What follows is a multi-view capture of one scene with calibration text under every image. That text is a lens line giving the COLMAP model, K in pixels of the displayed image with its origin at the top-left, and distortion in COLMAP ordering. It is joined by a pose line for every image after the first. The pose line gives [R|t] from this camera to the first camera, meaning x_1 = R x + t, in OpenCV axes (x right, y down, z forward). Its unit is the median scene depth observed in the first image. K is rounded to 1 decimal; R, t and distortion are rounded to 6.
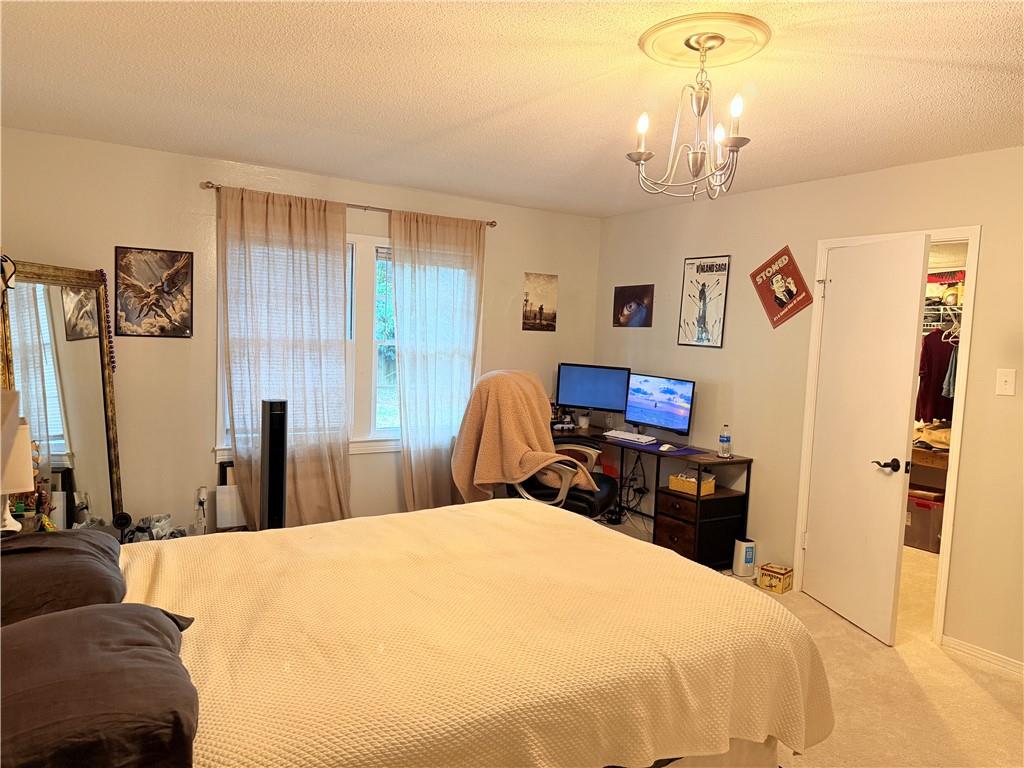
lens RADIAL K [[719.3, 0, 512.9], [0, 719.3, 392.6], [0, 0, 1]] dist [0.021040, -0.010926]
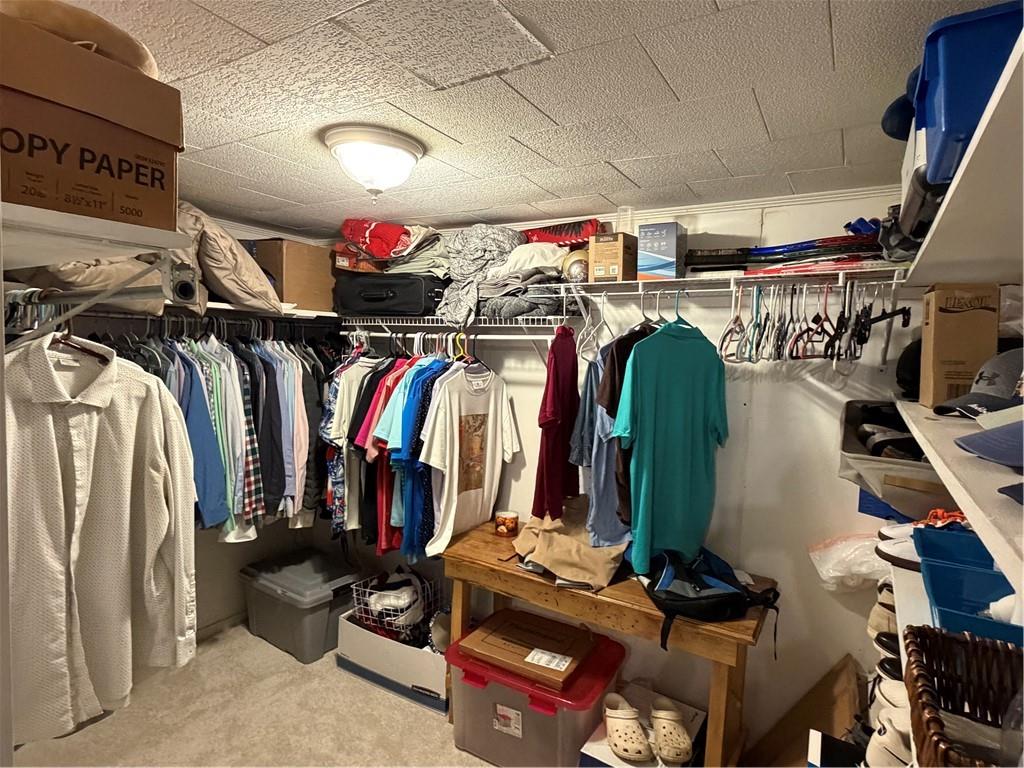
lens RADIAL K [[563.0, 0, 510.3], [0, 563.0, 385.7], [0, 0, 1]] dist [-0.000751, -0.000021]
pose [[0.897088, -0.029786, 0.440846, 0.306036], [0.031467, 0.999499, 0.003499, -0.039578], [-0.440729, 0.010733, 0.897576, 0.528733]]
